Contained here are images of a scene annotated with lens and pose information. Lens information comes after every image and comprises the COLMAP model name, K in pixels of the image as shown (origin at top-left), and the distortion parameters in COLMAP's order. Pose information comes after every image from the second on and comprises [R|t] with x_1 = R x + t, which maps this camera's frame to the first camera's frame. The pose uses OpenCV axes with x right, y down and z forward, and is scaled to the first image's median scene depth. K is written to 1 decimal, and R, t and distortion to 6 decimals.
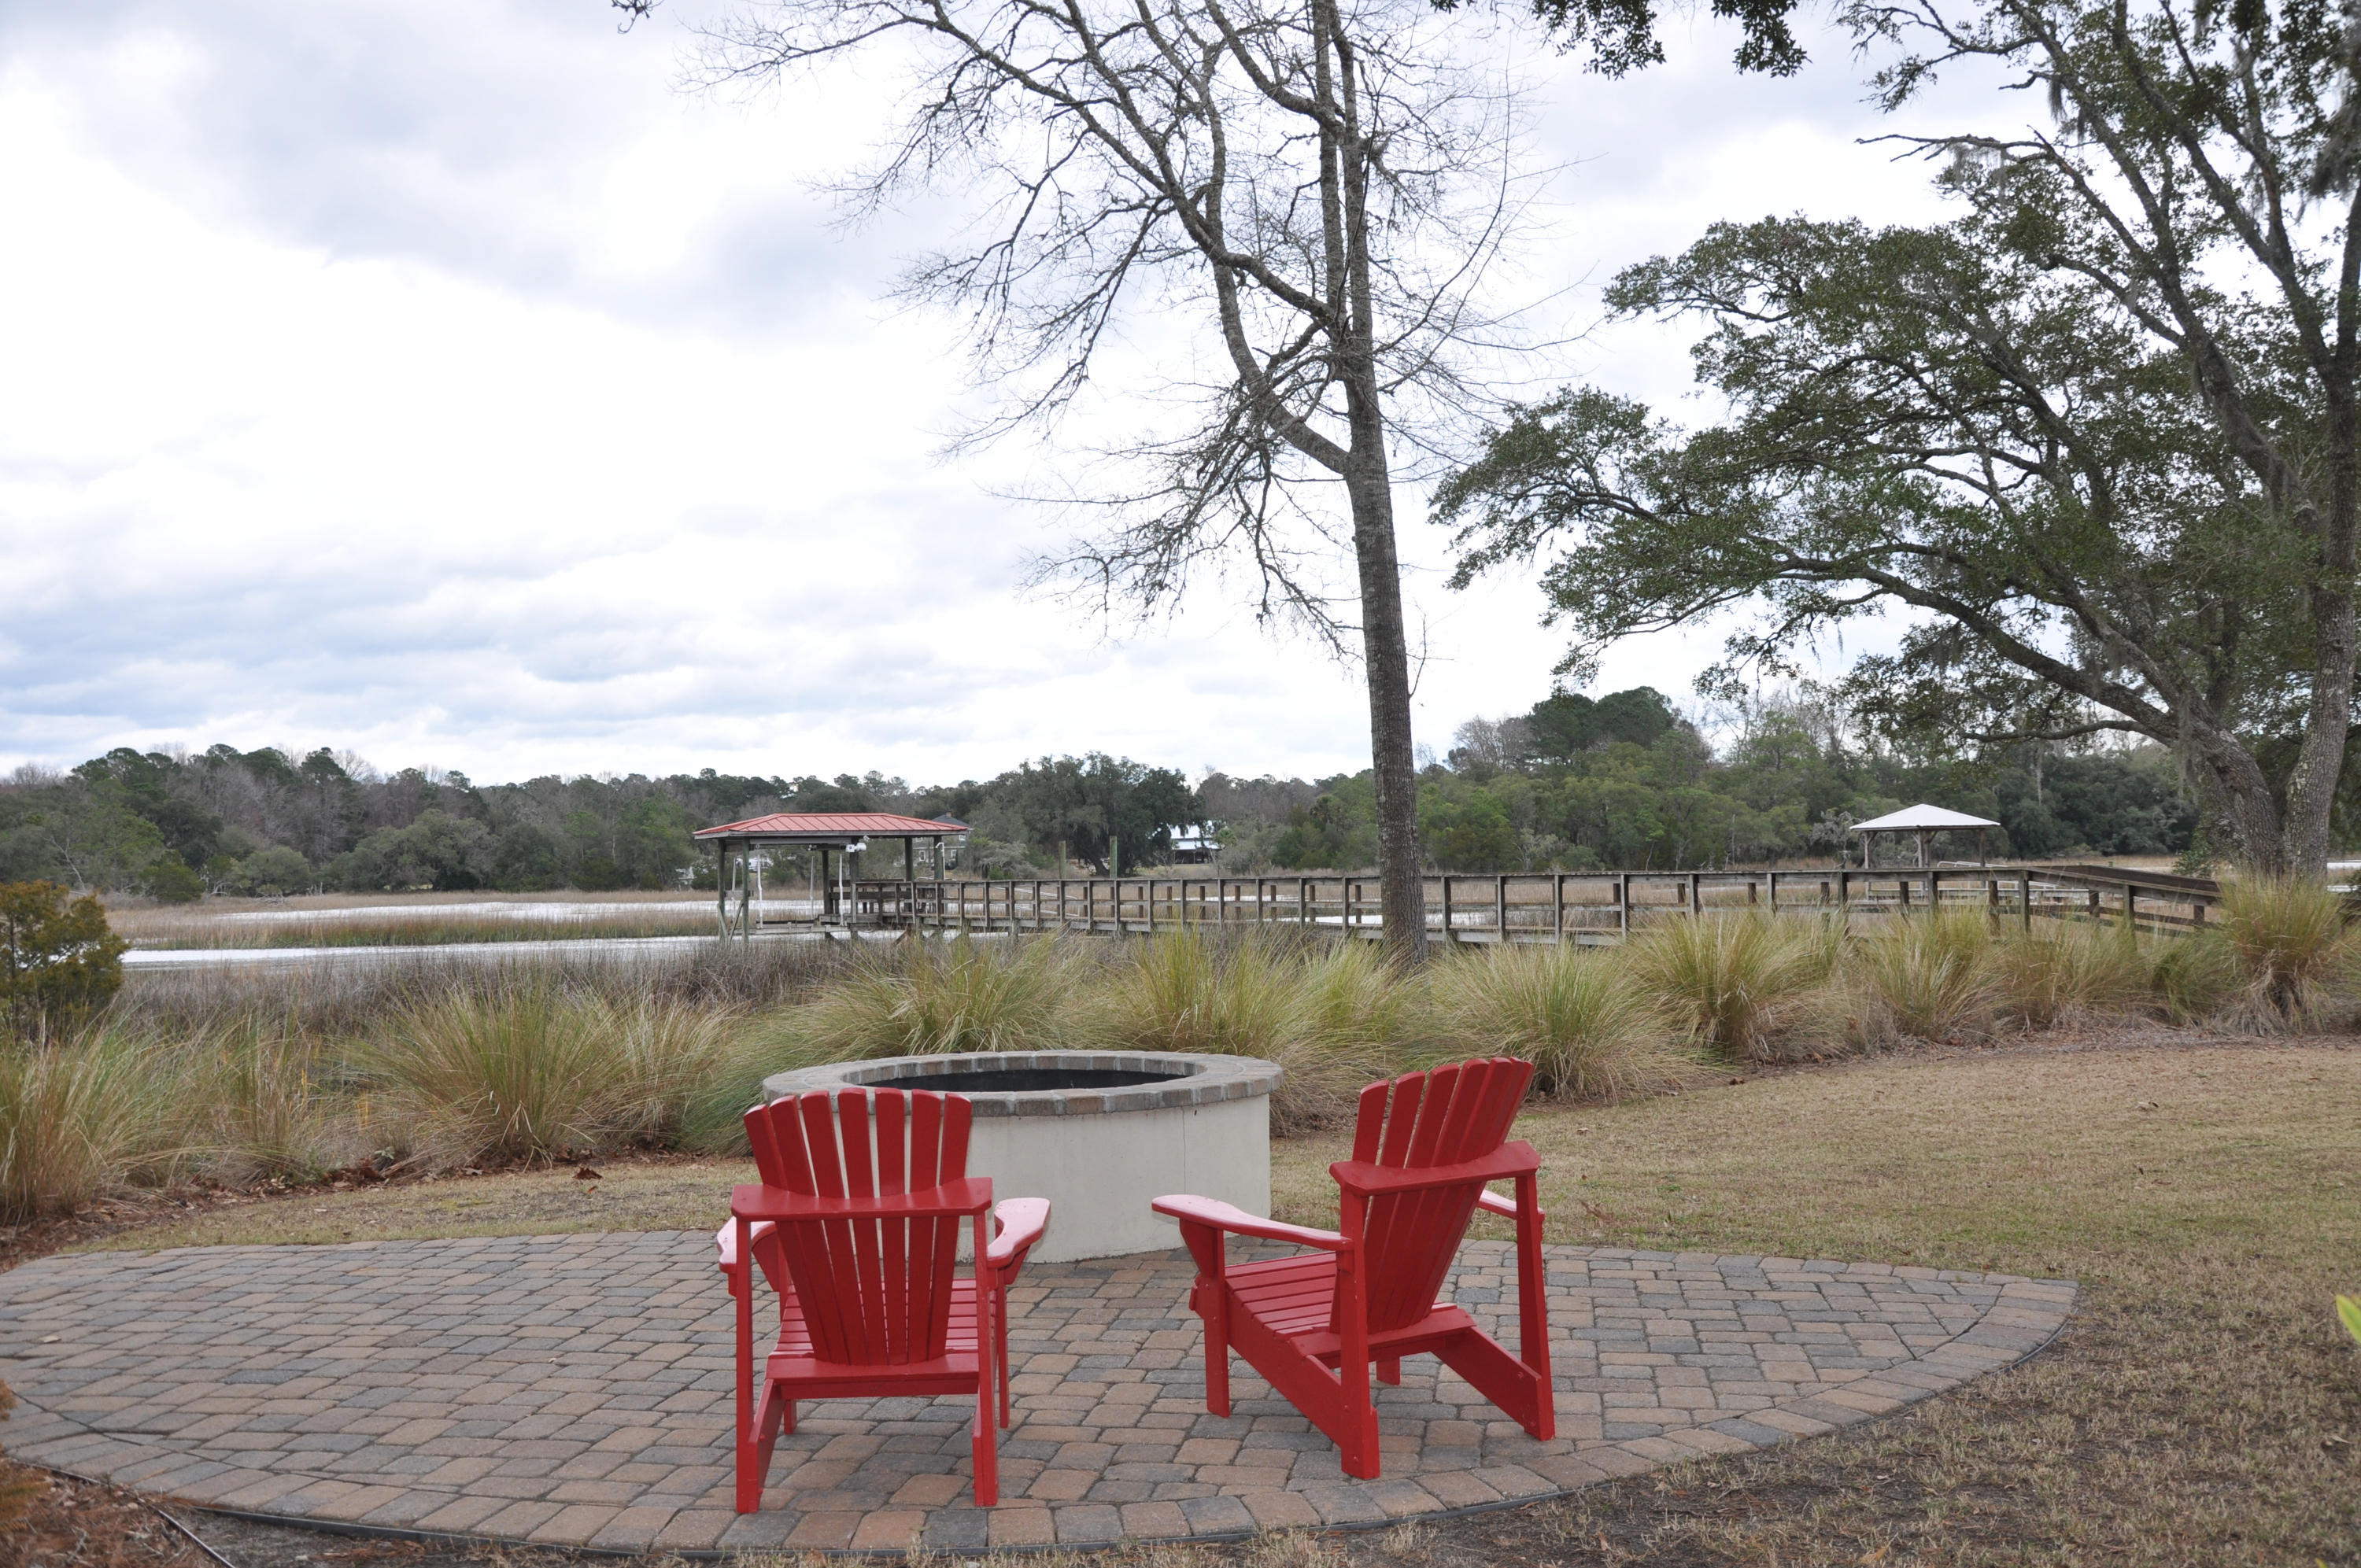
lens RADIAL K [[2096.9, 0, 1177.8], [0, 2096.9, 791.7], [0, 0, 1]] dist [-0.065679, -0.006980]
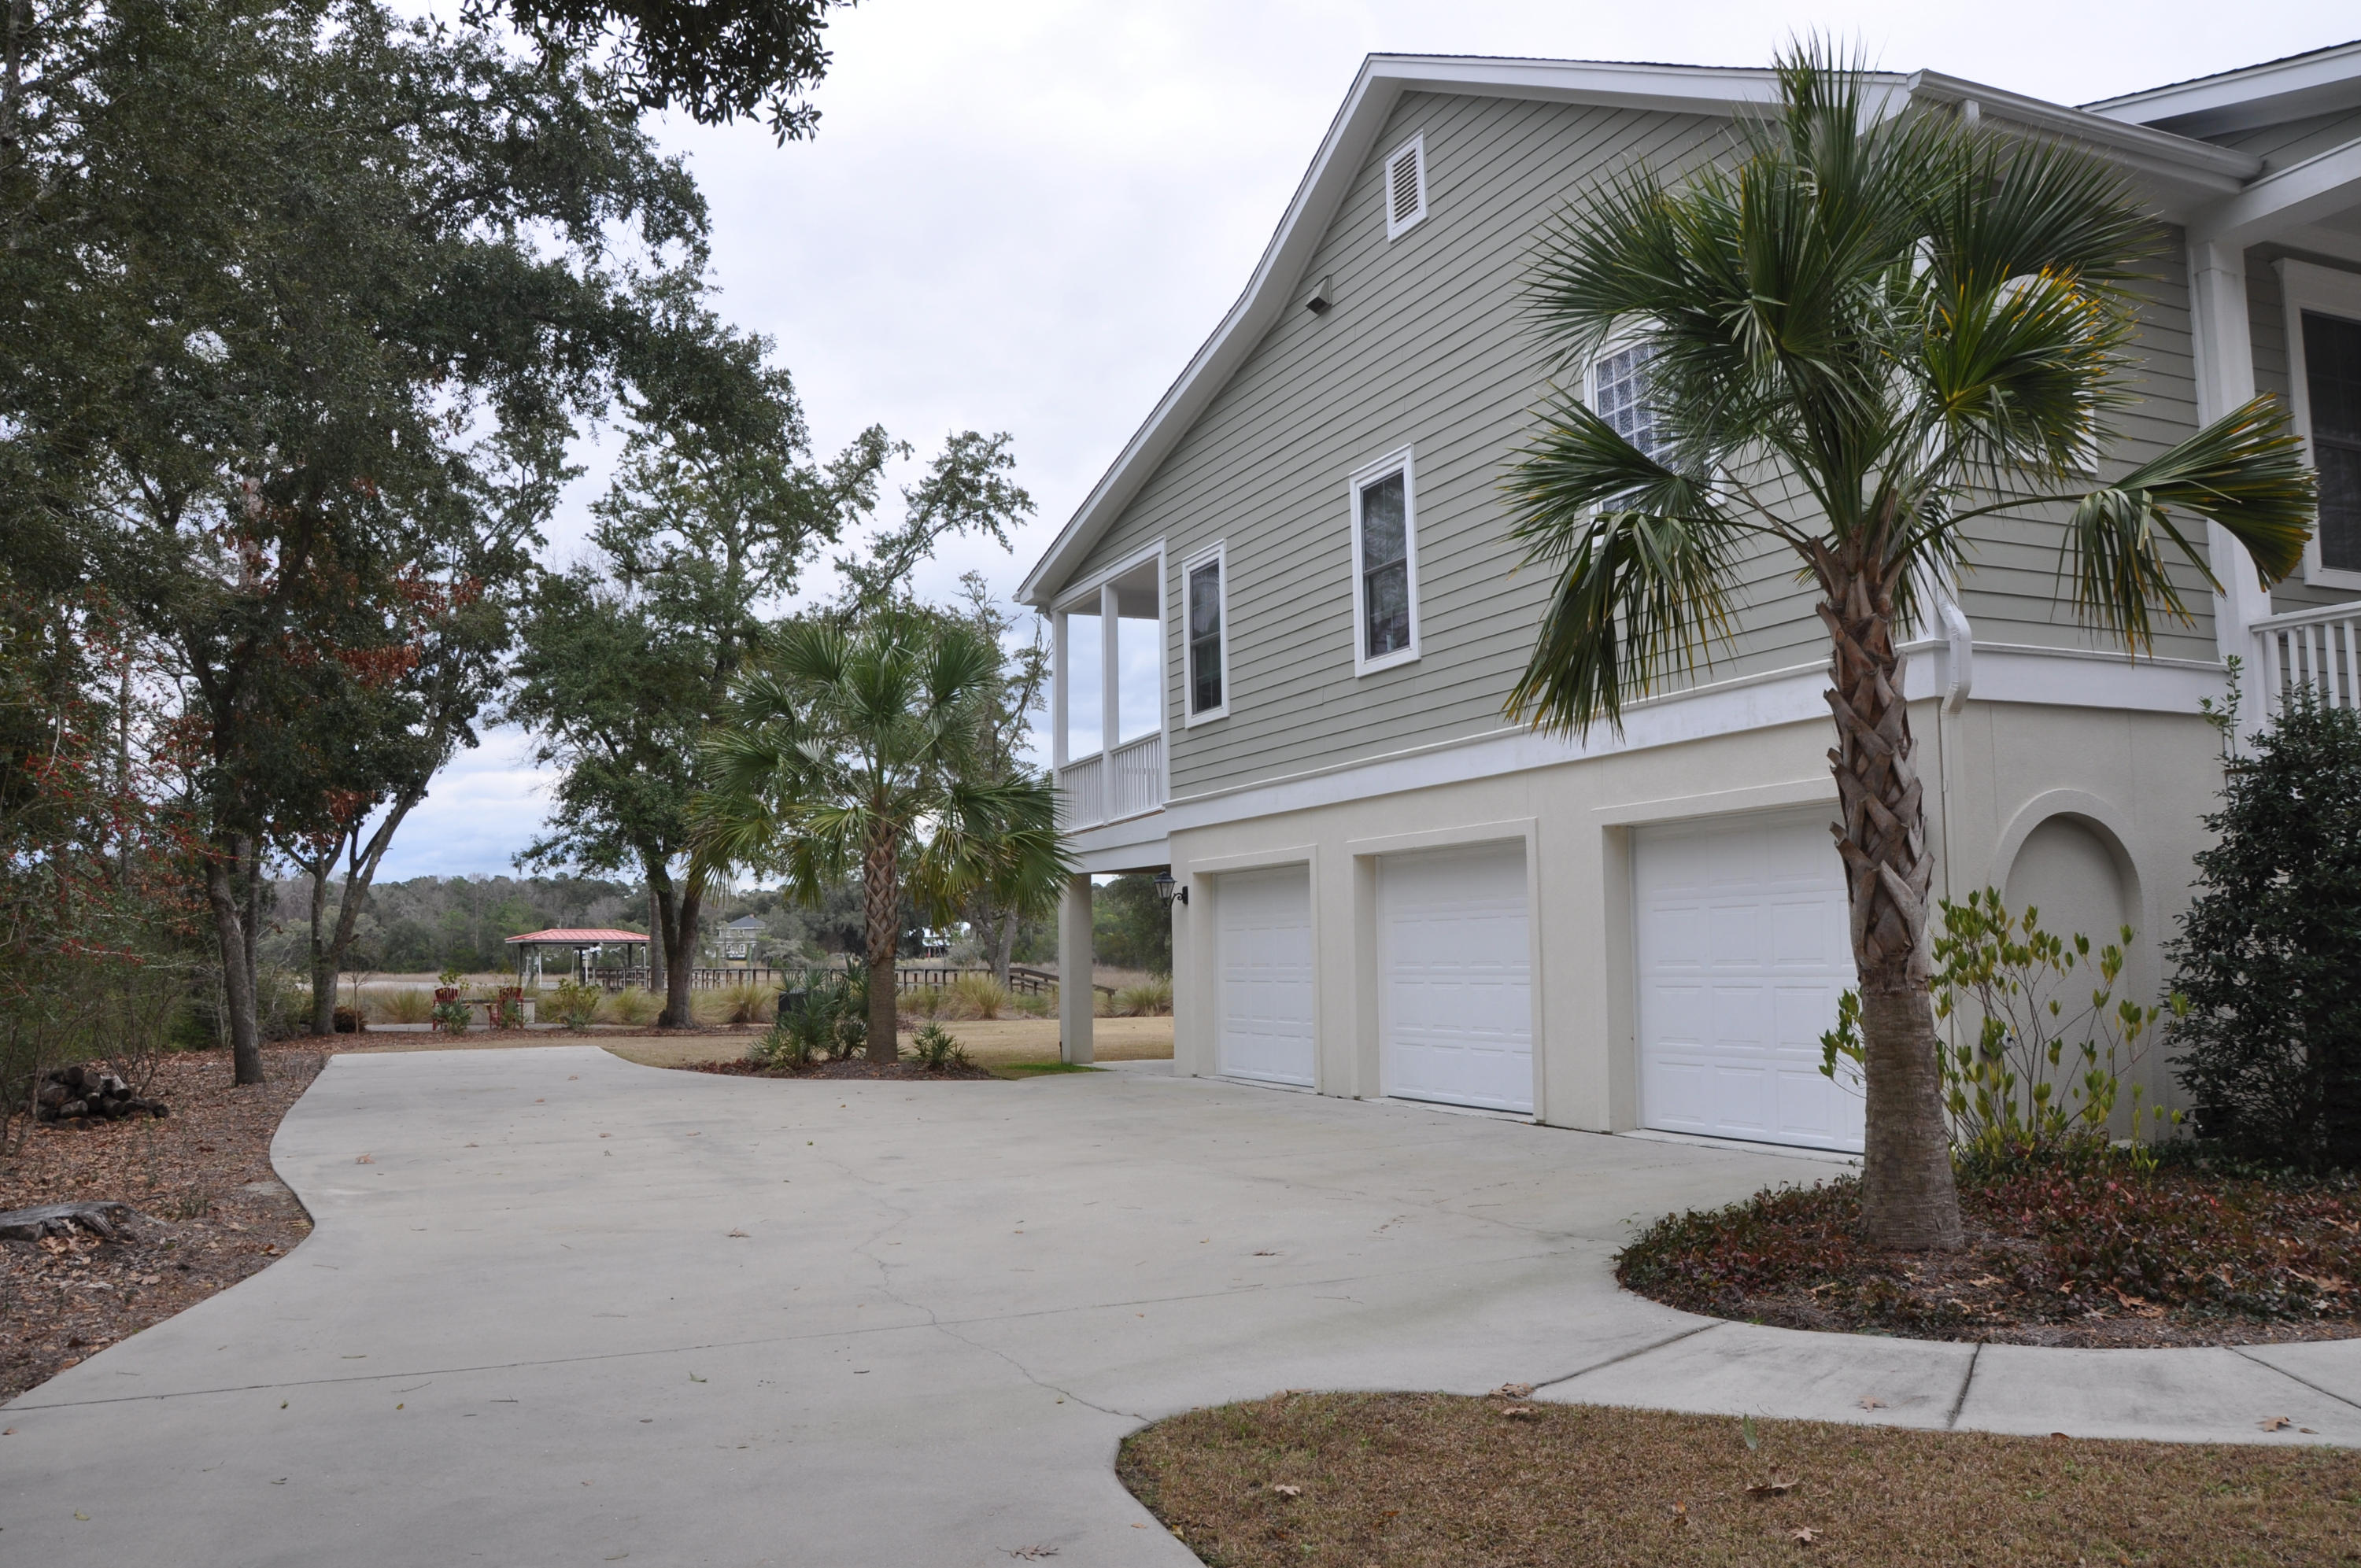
lens RADIAL K [[1836.2, 0, 1176.2], [0, 1836.2, 785.2], [0, 0, 1]] dist [-0.109171, 0.017484]
pose [[0.994898, 0.017261, 0.099396, 0.040093], [-0.011382, 0.998168, -0.059421, -0.005874], [-0.100239, 0.057987, 0.993272, -0.133333]]
